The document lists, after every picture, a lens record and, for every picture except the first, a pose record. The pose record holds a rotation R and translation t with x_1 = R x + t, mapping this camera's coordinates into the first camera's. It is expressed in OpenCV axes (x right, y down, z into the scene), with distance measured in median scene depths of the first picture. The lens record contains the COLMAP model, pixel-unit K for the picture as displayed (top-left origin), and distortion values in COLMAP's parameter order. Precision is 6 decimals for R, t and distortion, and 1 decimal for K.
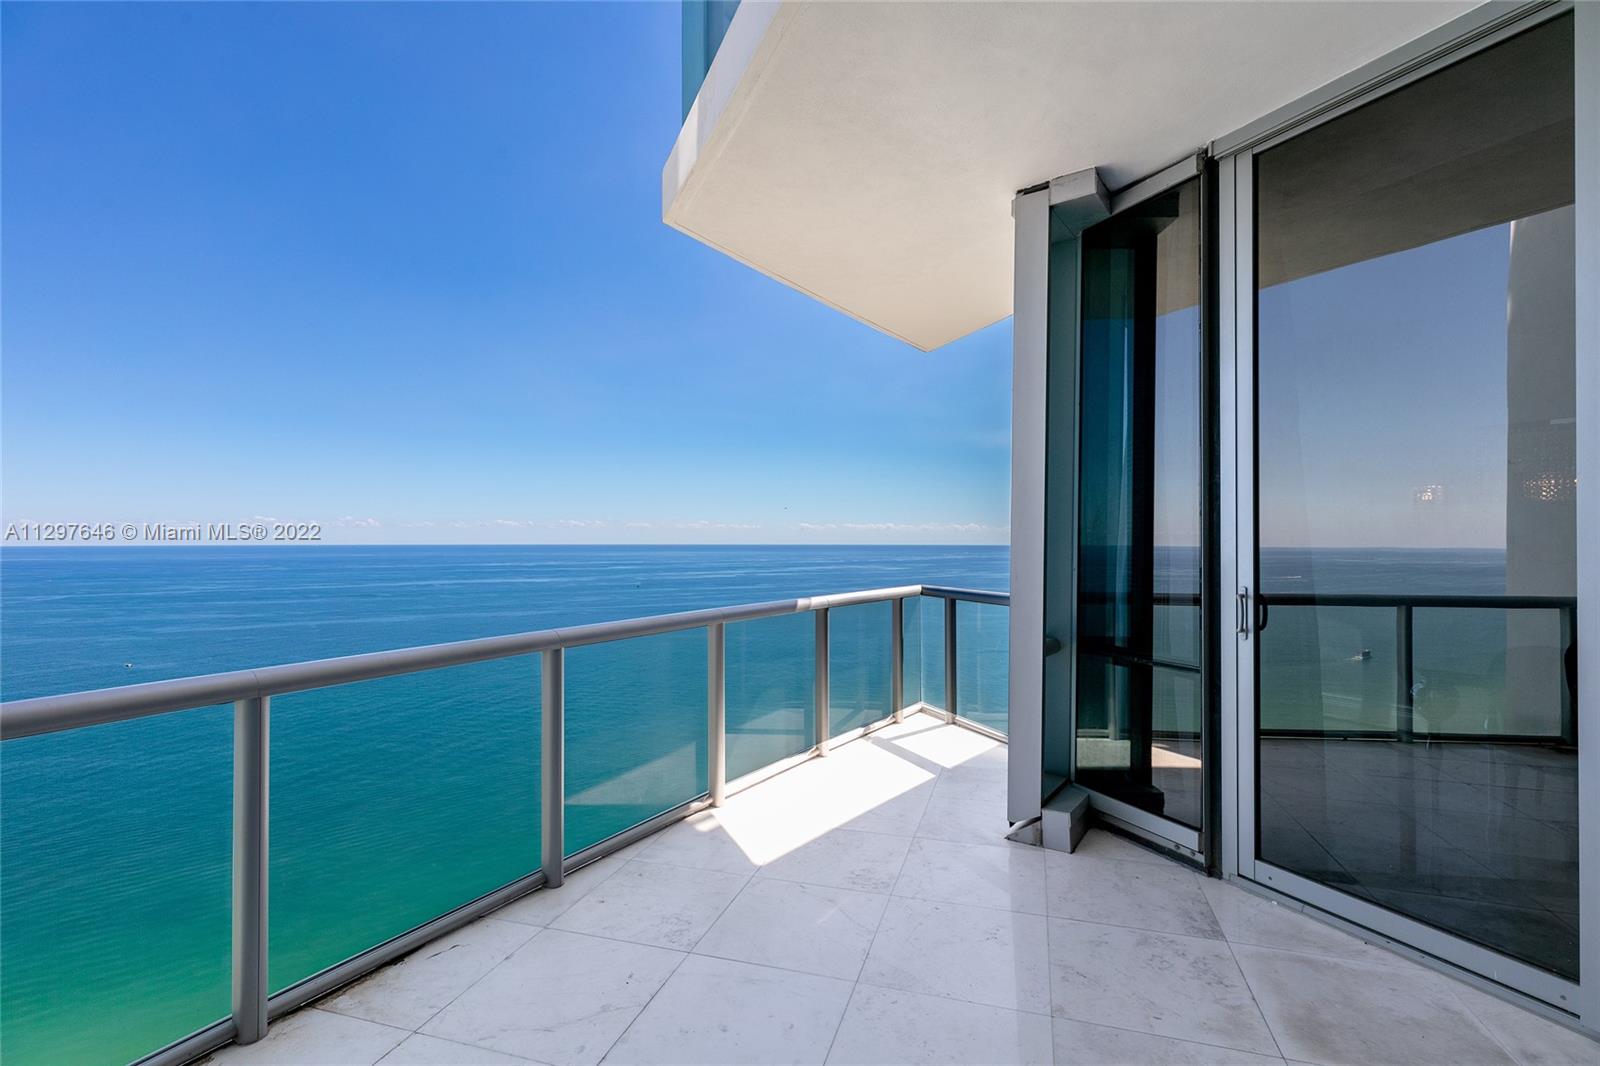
lens RADIAL K [[740.3, 0, 770.1], [0, 740.3, 537.7], [0, 0, 1]] dist [0.001726, 0.000304]
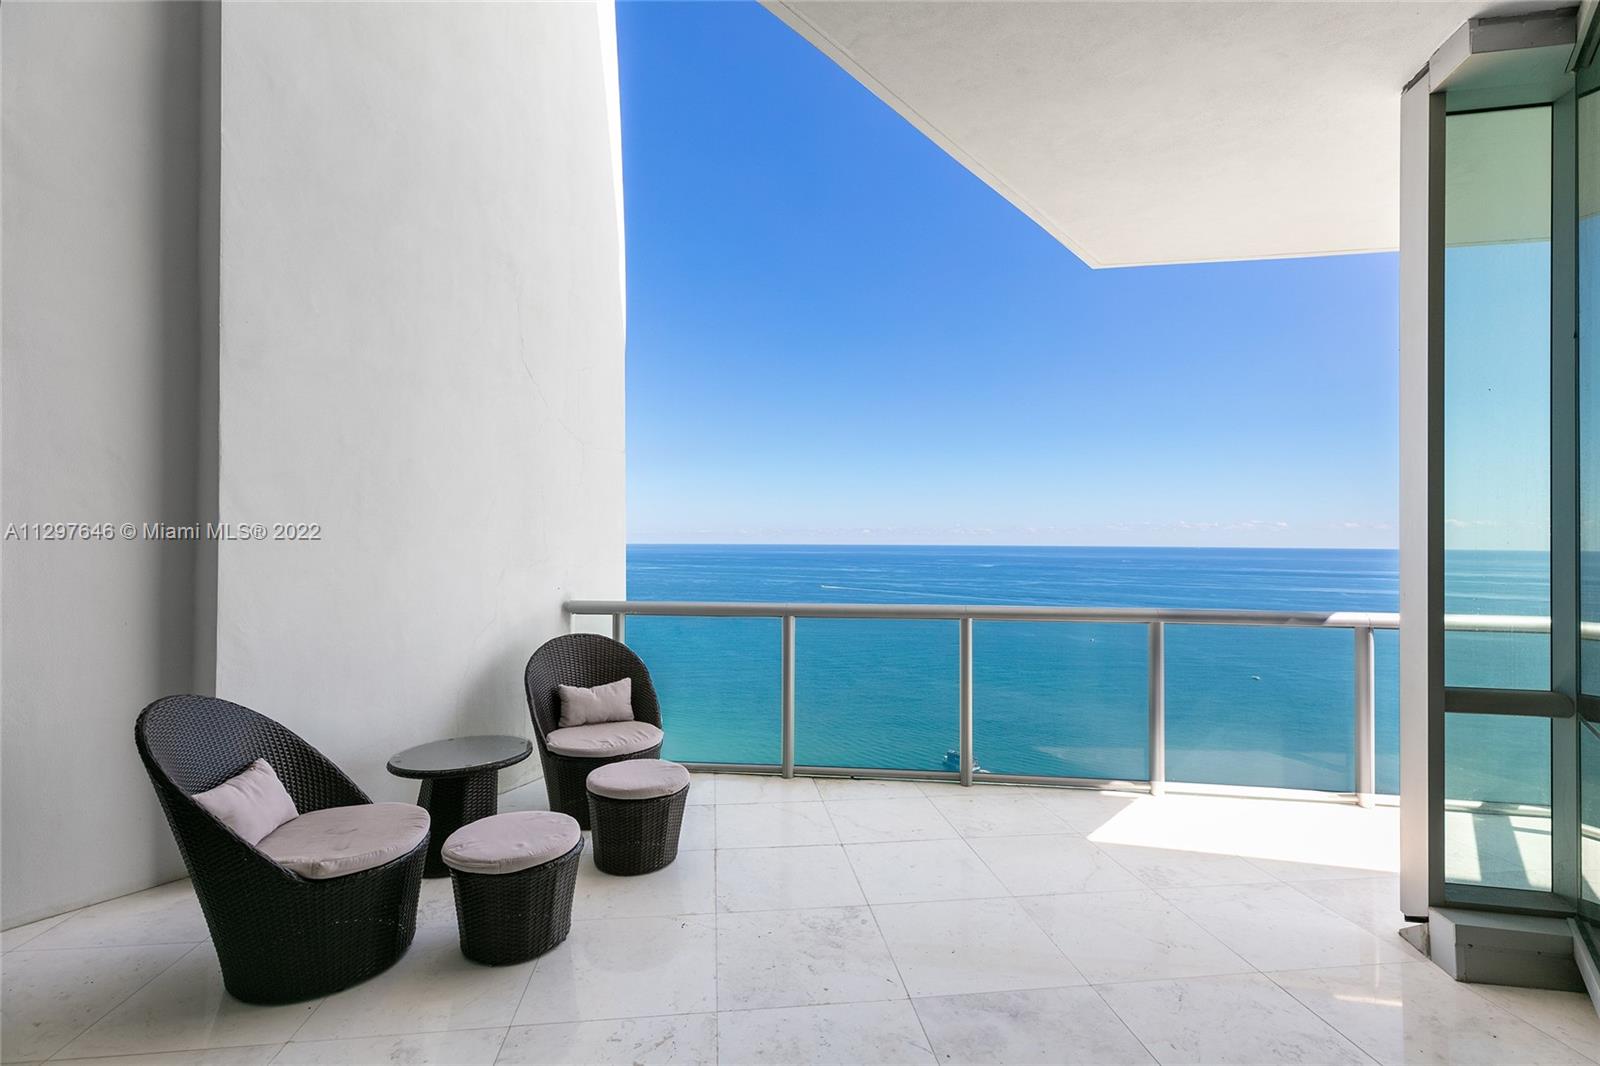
lens RADIAL K [[740.3, 0, 770.1], [0, 740.3, 537.7], [0, 0, 1]] dist [0.001726, 0.000304]
pose [[0.375245, -0.000927, -0.926925, 0.813540], [-0.002257, 0.999996, -0.001914, -0.001034], [0.926923, 0.002810, 0.375242, 0.109429]]
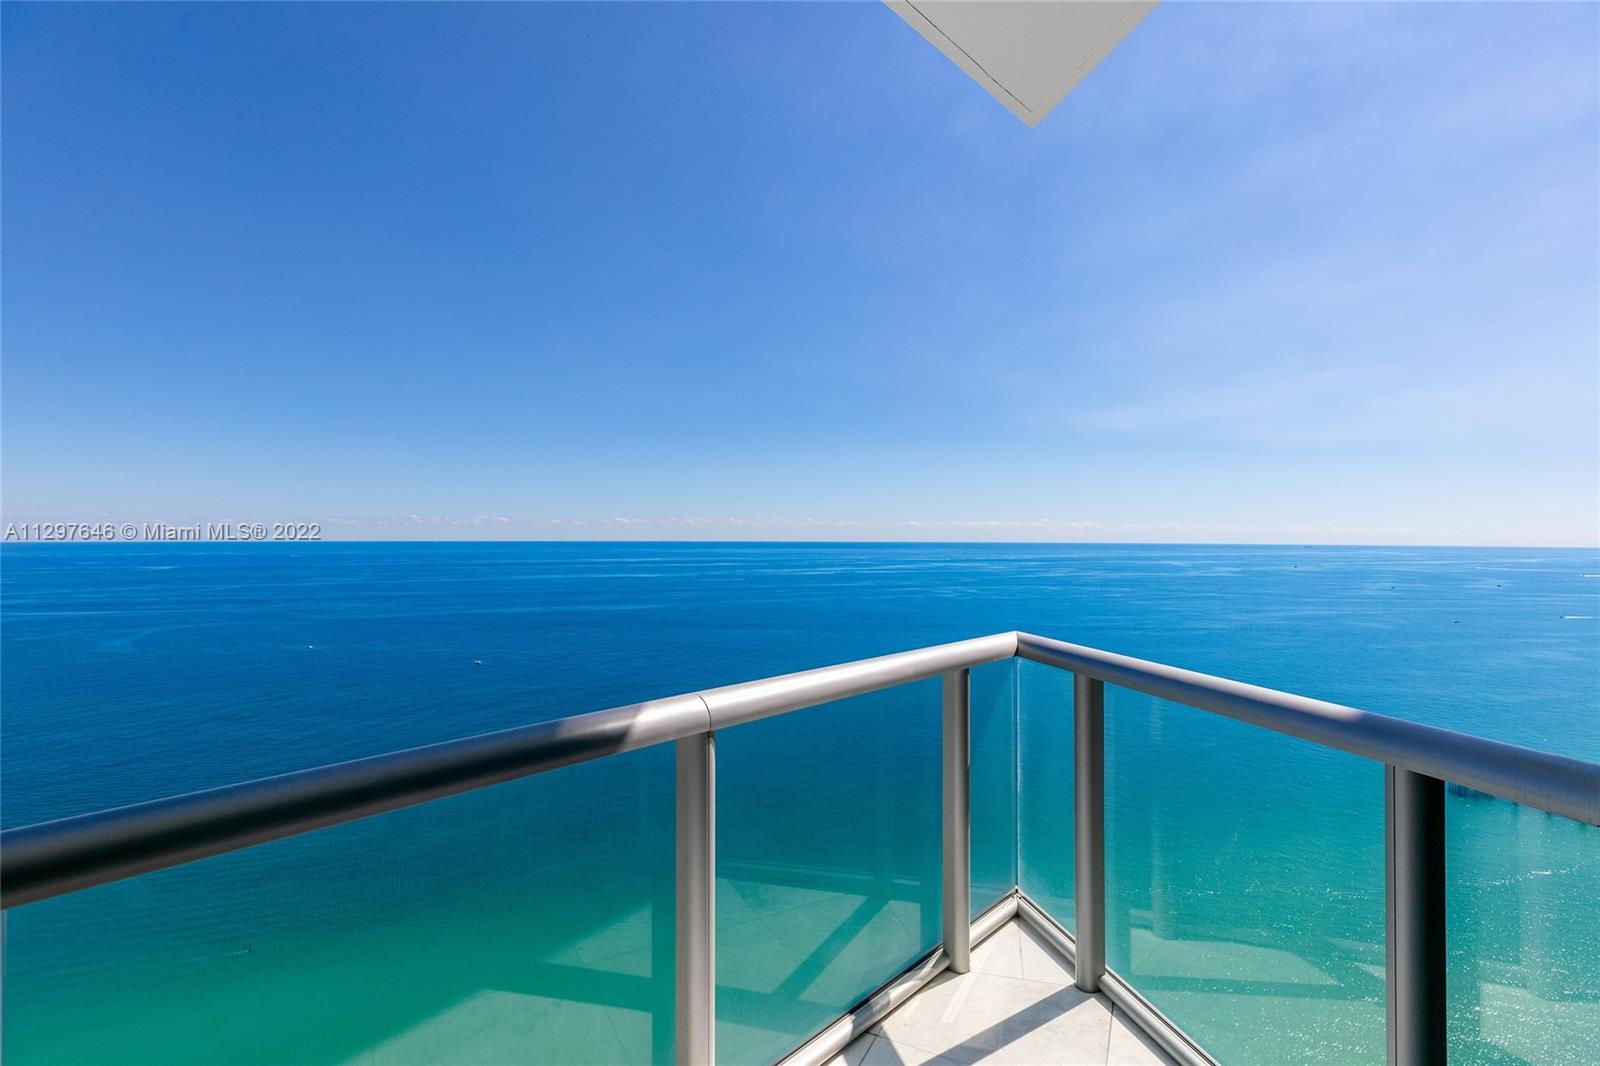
lens RADIAL K [[722.1, 0, 770.9], [0, 722.1, 533.4], [0, 0, 1]] dist [0.002515, 0.000566]
pose [[0.990144, 0.002226, -0.140035, 0.036801], [-0.002548, 0.999995, -0.002122, 0.000545], [0.140029, 0.002458, 0.990144, 0.170876]]
